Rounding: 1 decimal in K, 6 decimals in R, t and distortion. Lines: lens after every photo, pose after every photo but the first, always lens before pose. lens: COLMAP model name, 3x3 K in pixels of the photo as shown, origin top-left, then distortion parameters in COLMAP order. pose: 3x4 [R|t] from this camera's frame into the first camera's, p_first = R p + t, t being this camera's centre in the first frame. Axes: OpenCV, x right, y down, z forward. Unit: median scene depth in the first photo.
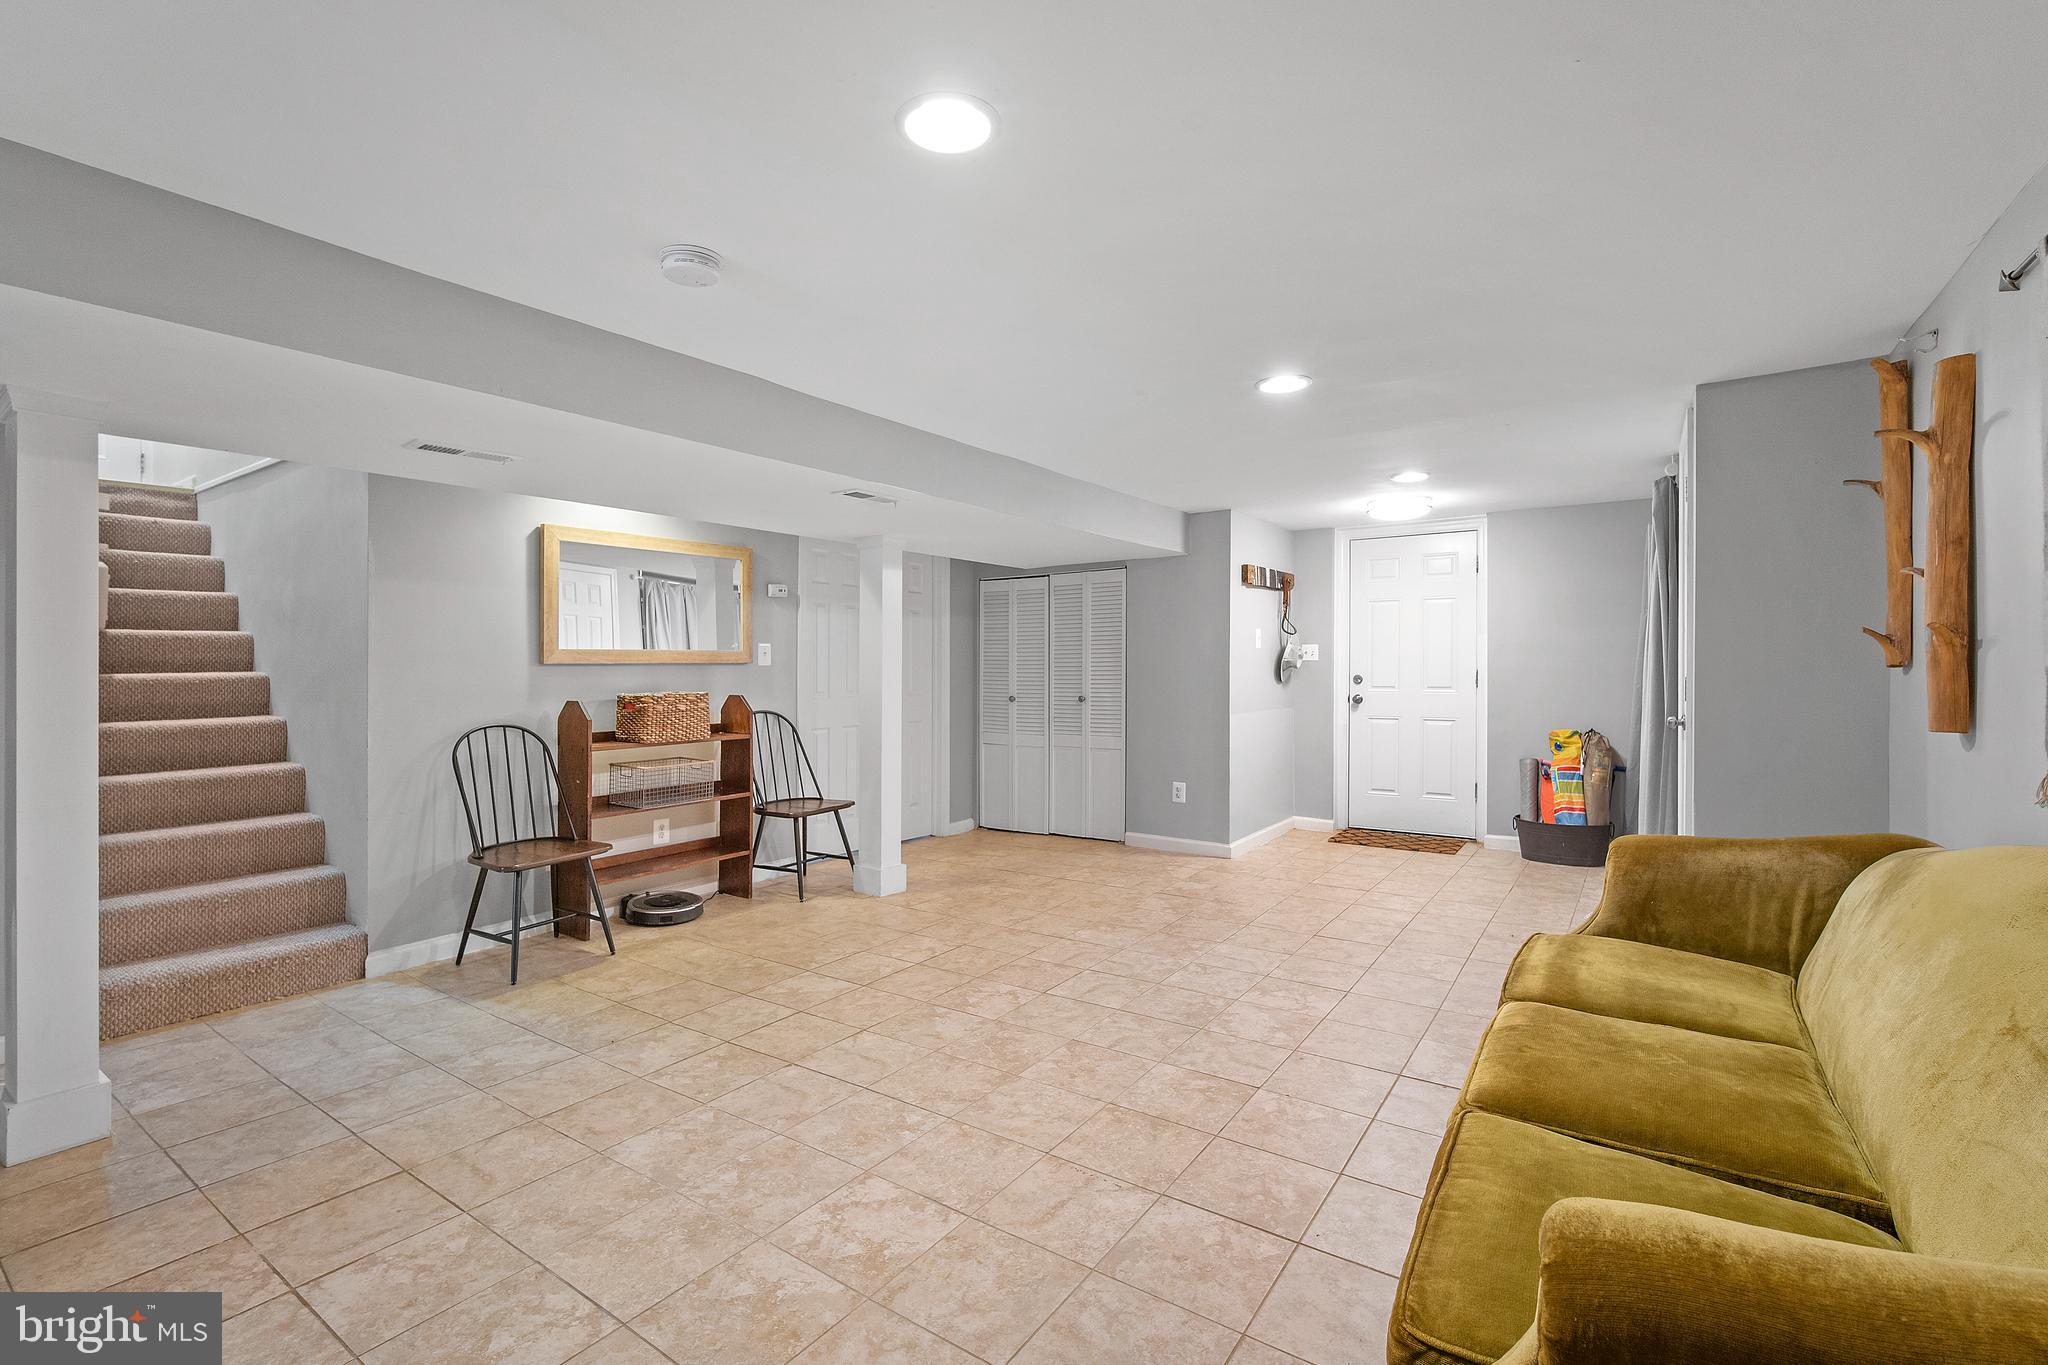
lens RADIAL K [[911.0, 0, 1031.6], [0, 911.0, 681.2], [0, 0, 1]] dist [-0.009873, 0.000191]
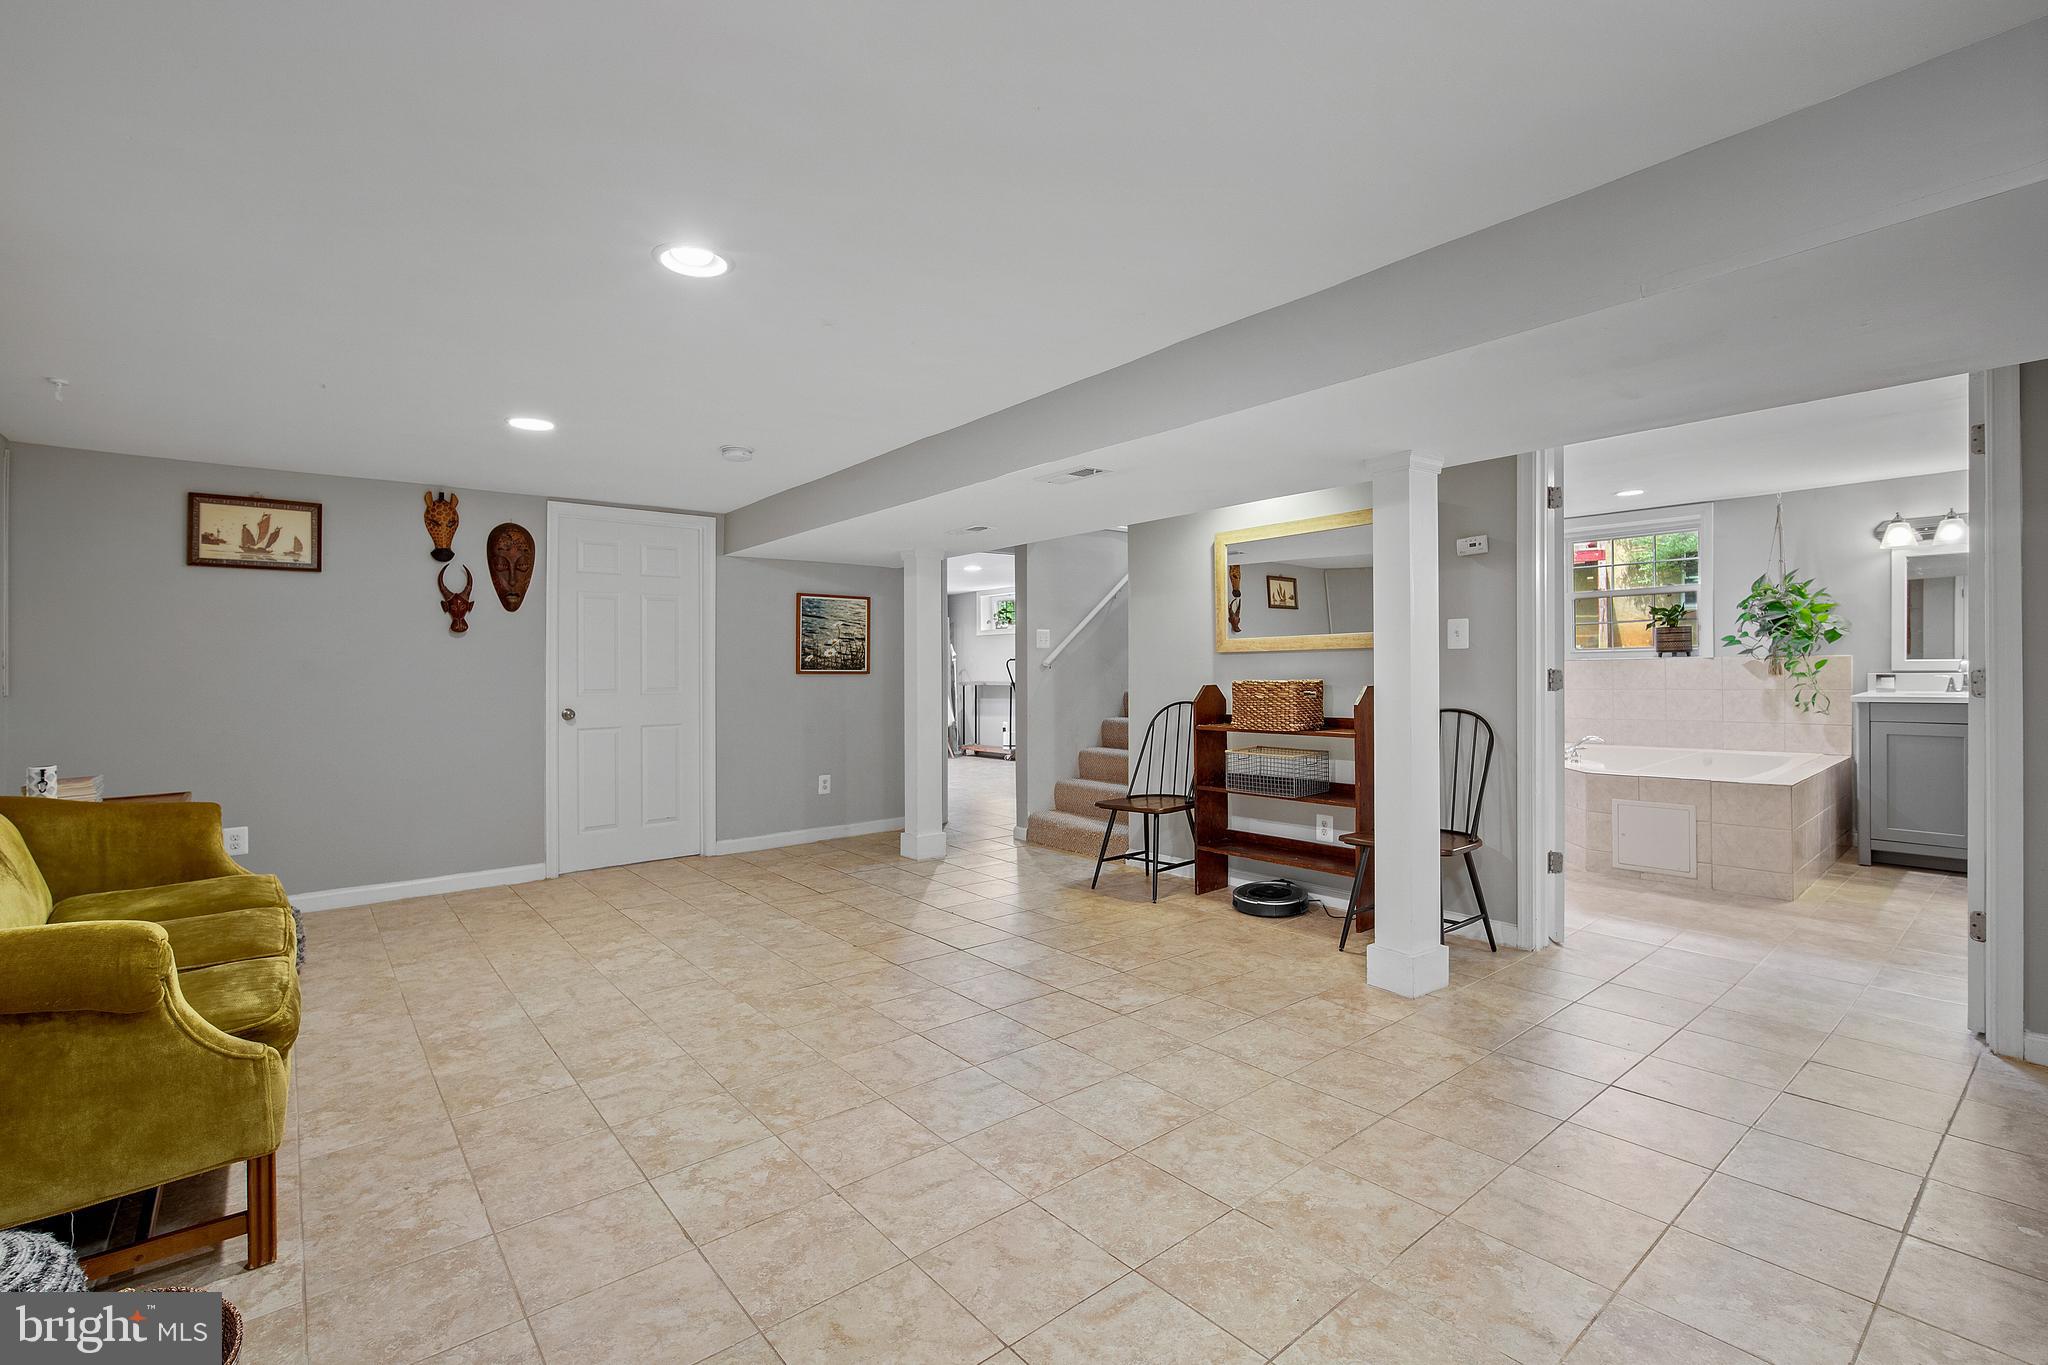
lens RADIAL K [[901.0, 0, 1004.0], [0, 901.0, 661.2], [0, 0, 1]] dist [-0.010390, 0.000196]
pose [[-0.294848, 0.002784, -0.955540, 0.806888], [0.002977, 0.999994, 0.001994, -0.014912], [0.955540, -0.002257, -0.294854, 1.330235]]
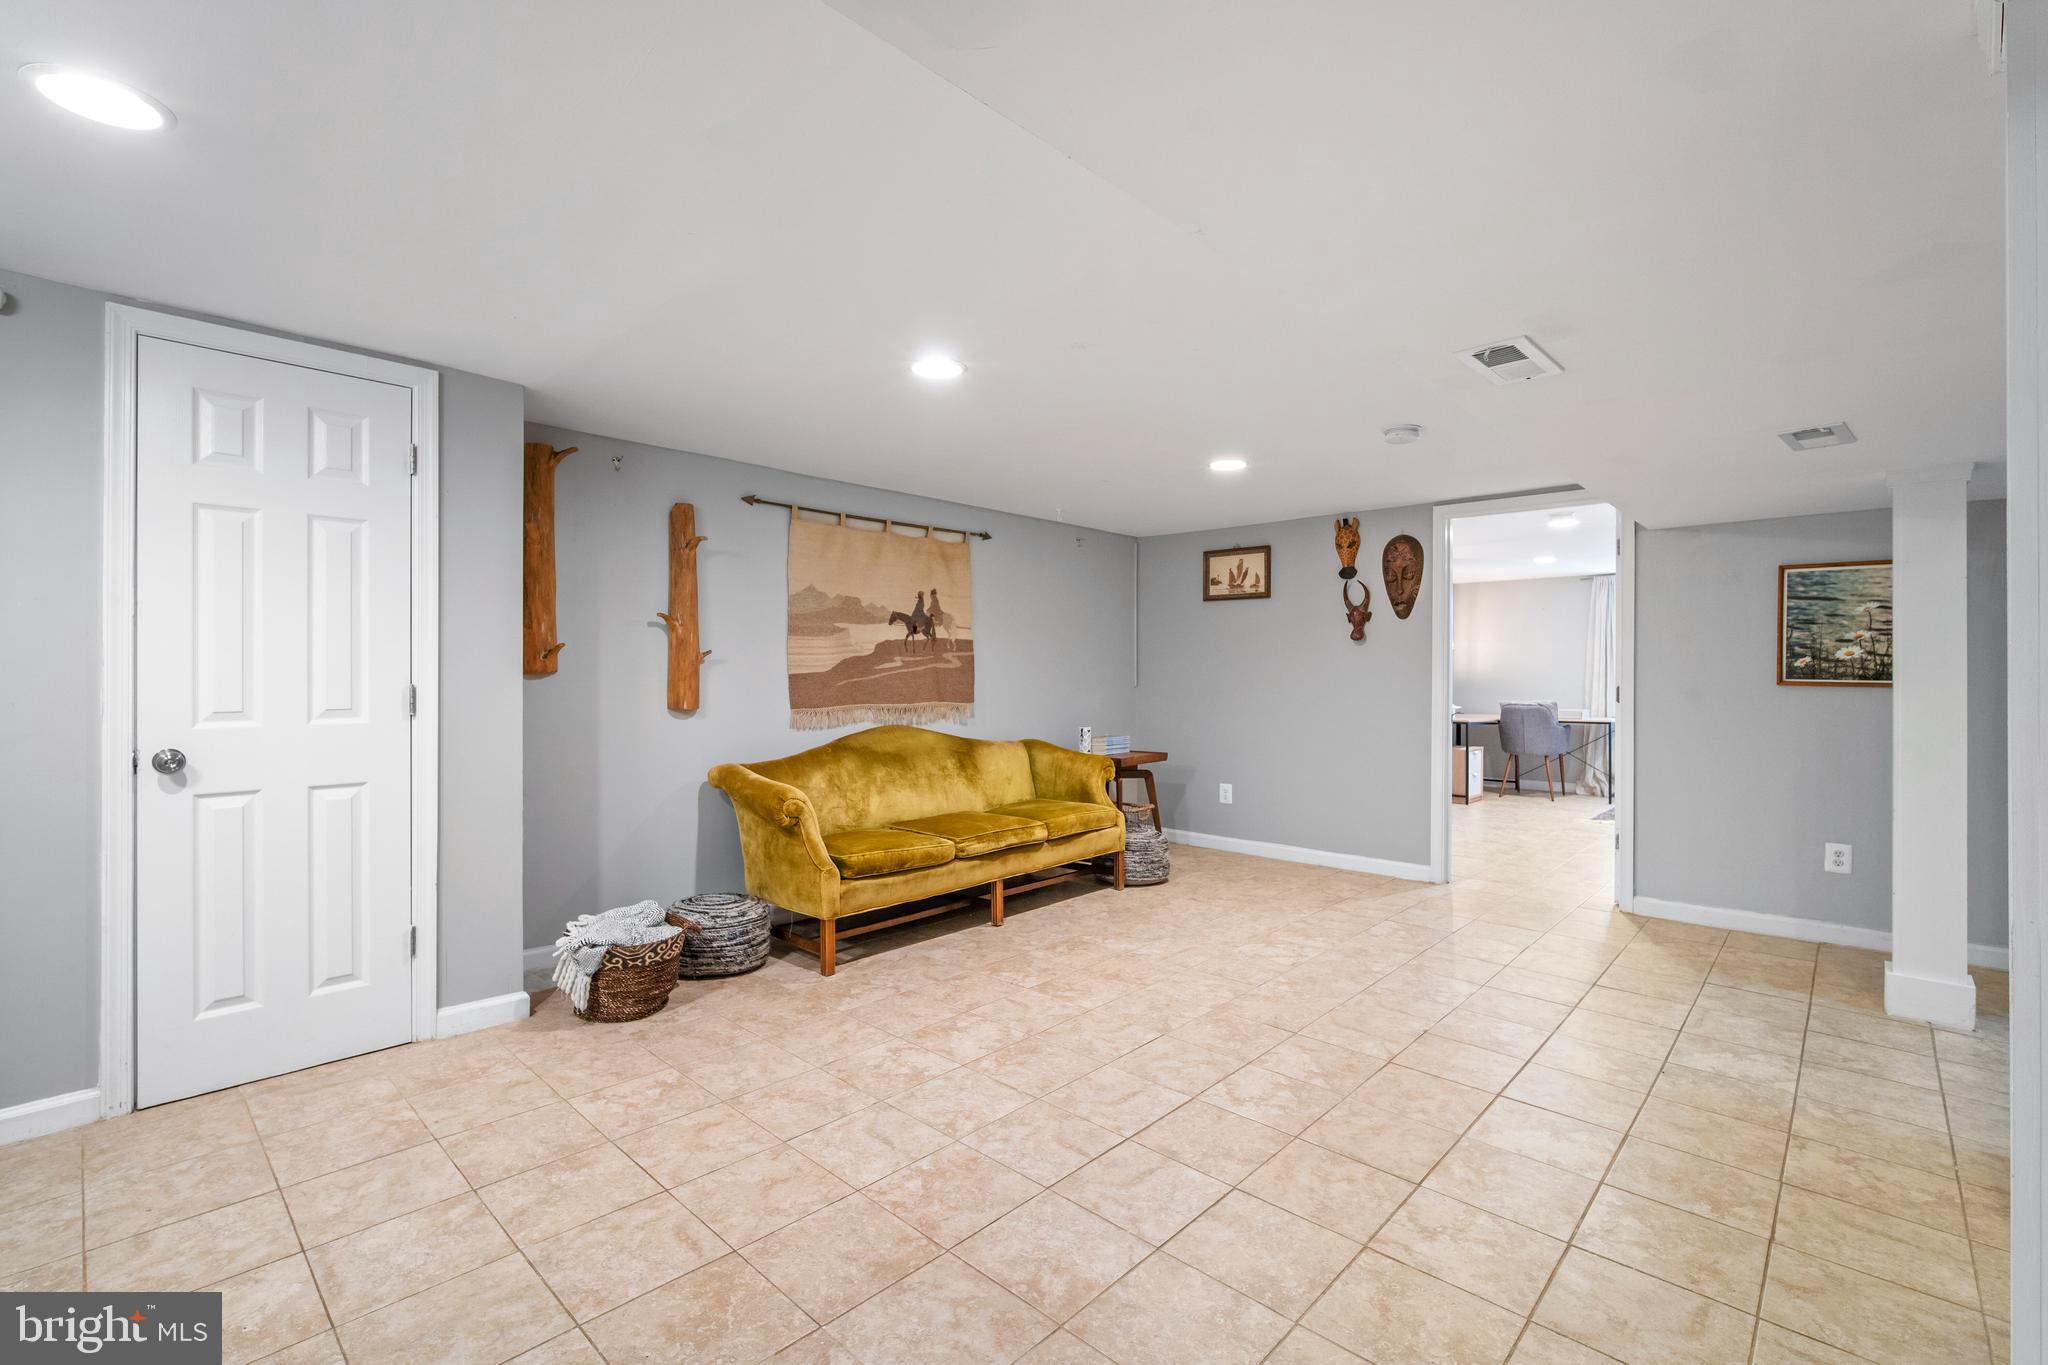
lens RADIAL K [[900.8, 0, 1025.4], [0, 900.8, 678.1], [0, 0, 1]] dist [-0.008524, 0.000249]
pose [[-0.987356, 0.004593, 0.158451, 0.032198], [0.007041, 0.999864, 0.014892, -0.022022], [-0.158361, 0.015819, -0.987255, 1.756654]]
